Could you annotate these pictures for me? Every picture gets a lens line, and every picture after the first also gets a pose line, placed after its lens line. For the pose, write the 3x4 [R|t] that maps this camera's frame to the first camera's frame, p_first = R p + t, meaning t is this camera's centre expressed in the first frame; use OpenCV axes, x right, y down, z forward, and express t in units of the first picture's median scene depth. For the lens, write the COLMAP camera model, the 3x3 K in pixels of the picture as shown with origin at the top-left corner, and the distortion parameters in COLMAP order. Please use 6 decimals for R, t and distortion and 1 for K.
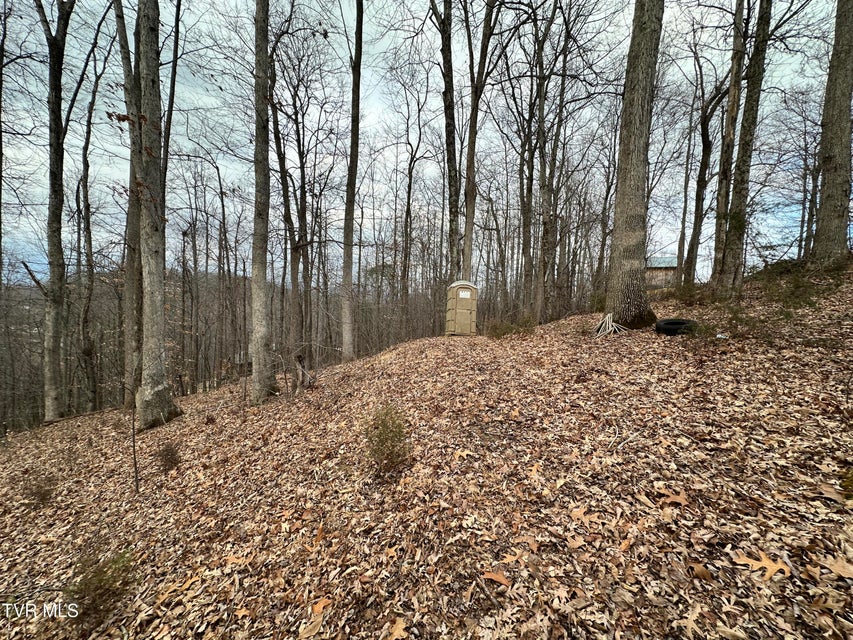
lens RADIAL K [[339.1, 0, 425.8], [0, 339.1, 319.2], [0, 0, 1]] dist [-0.001171, 0.000498]
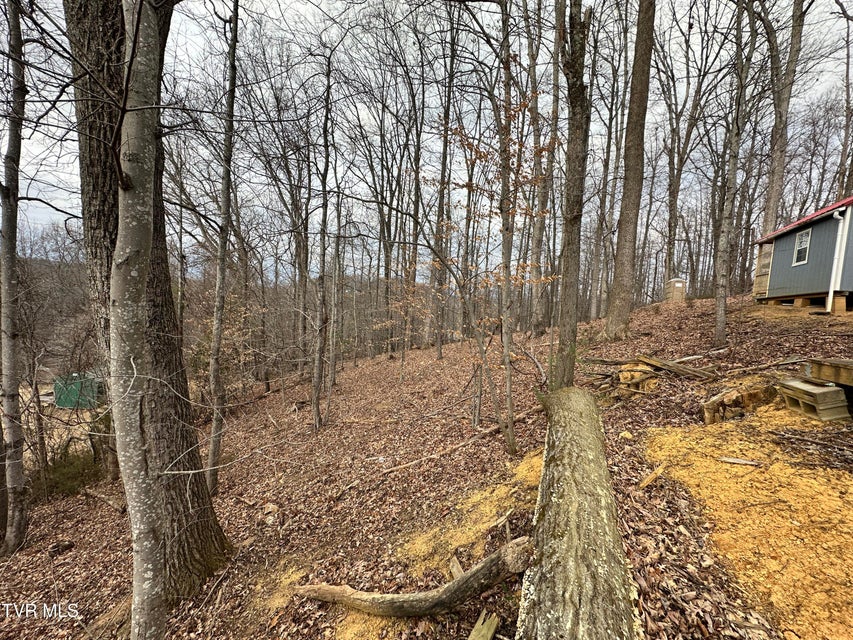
lens RADIAL K [[339.1, 0, 425.8], [0, 339.1, 319.2], [0, 0, 1]] dist [-0.001171, 0.000498]
pose [[0.917099, 0.047298, -0.395845, -0.470894], [-0.053662, 0.998547, -0.005014, 0.228862], [0.395032, 0.025840, 0.918304, -1.509496]]
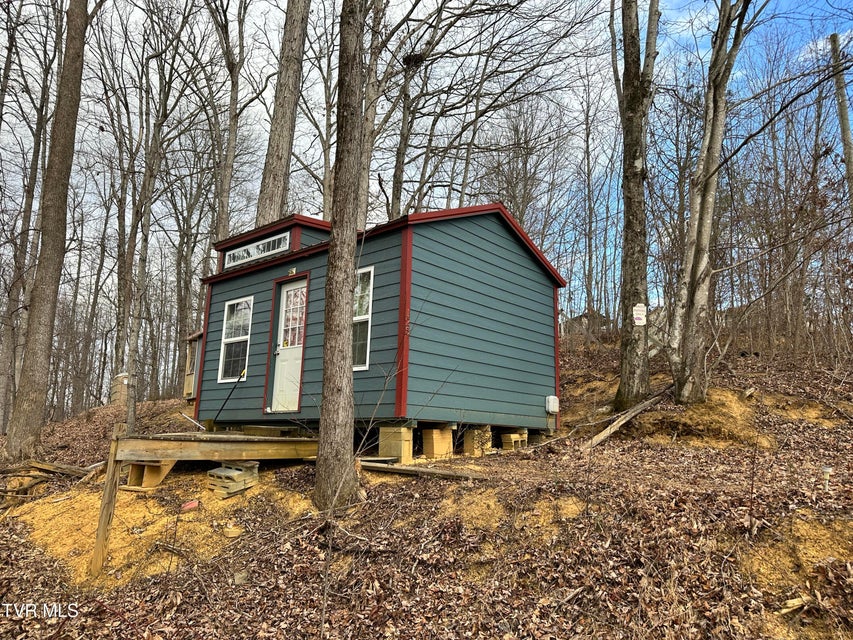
lens RADIAL K [[600.3, 0, 426.5], [0, 600.3, 320.0], [0, 0, 1]] dist [0.060636, -0.065360]
pose [[0.797055, 0.089787, 0.597195, -0.459803], [0.043419, 0.977807, -0.204960, 0.269944], [-0.602344, 0.189294, 0.775467, -1.944463]]
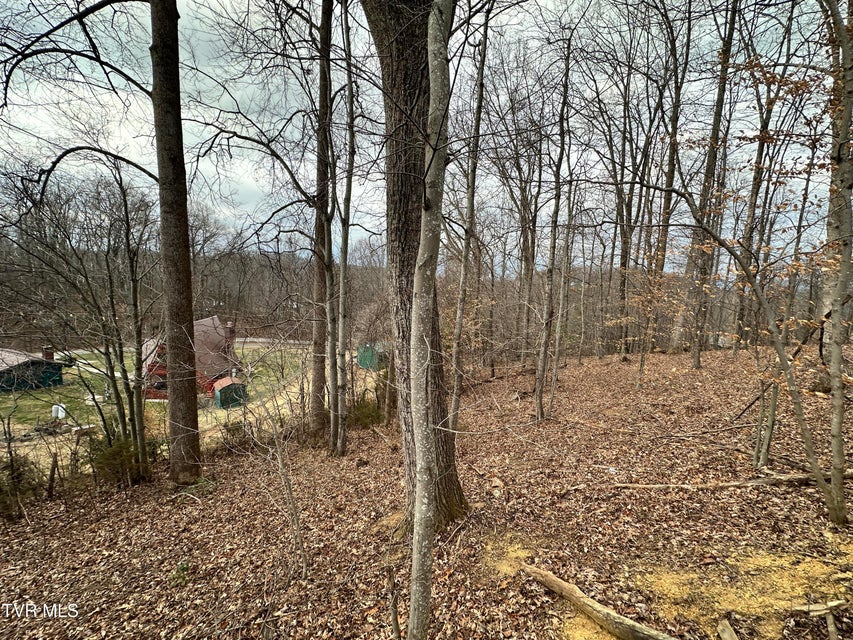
lens RADIAL K [[339.1, 0, 425.8], [0, 339.1, 319.2], [0, 0, 1]] dist [-0.001171, 0.000498]
pose [[0.503548, 0.092485, -0.859003, -0.483634], [-0.081782, 0.994892, 0.059175, 0.231616], [0.860088, 0.040453, 0.508540, -1.539592]]
